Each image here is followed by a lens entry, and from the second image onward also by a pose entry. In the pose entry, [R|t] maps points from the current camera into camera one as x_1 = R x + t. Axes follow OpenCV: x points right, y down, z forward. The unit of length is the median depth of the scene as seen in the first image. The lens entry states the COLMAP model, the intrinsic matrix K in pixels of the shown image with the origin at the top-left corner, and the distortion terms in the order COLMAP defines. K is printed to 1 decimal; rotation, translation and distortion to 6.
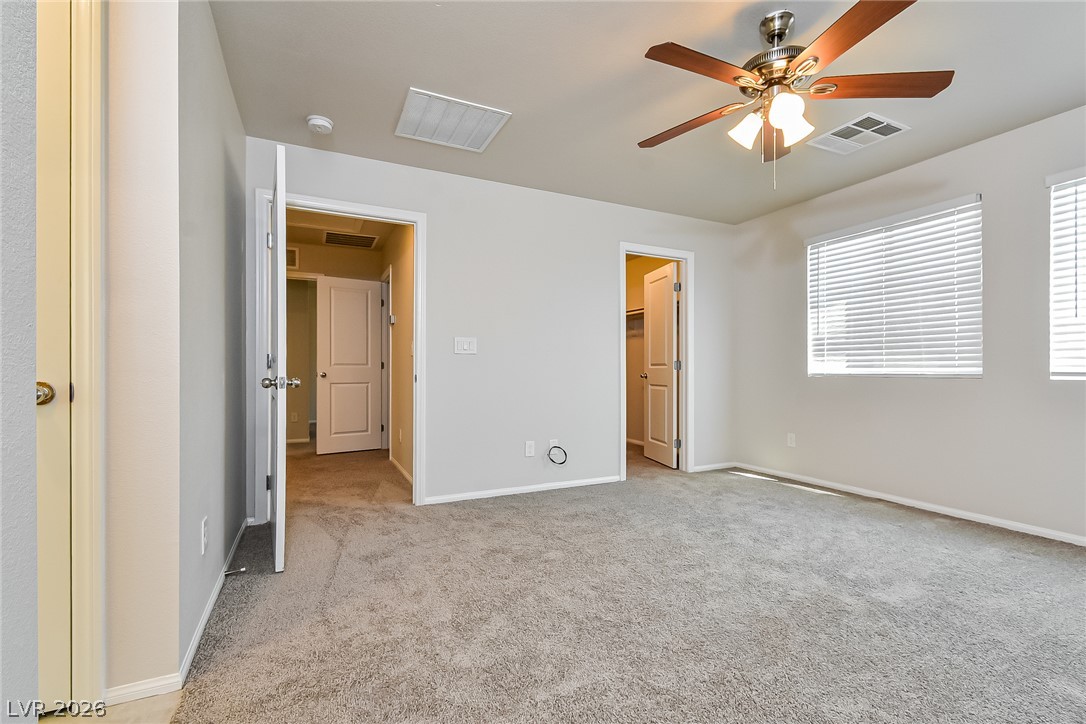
lens RADIAL K [[477.4, 0, 549.7], [0, 477.4, 361.1], [0, 0, 1]] dist [0.007858, -0.002550]
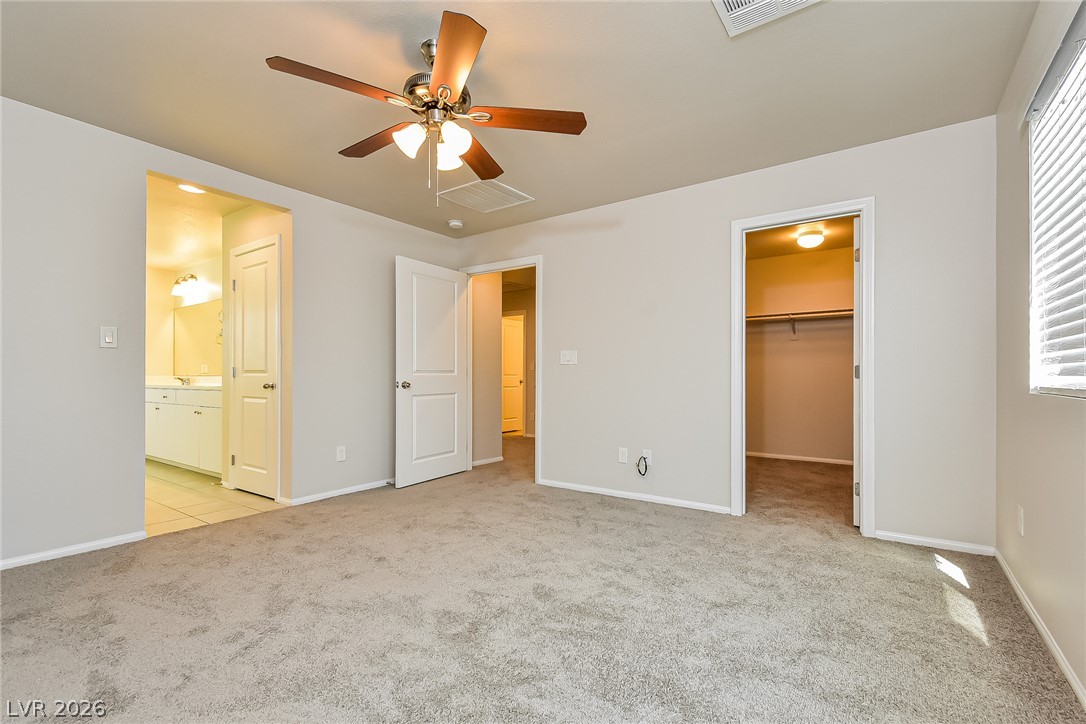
lens RADIAL K [[477.4, 0, 550.6], [0, 477.4, 368.9], [0, 0, 1]] dist [0.007858, -0.002550]
pose [[0.501846, -0.016570, -0.864798, 0.774919], [0.009588, 0.999862, -0.013594, 0.010407], [0.864904, -0.001470, 0.501936, 0.350712]]
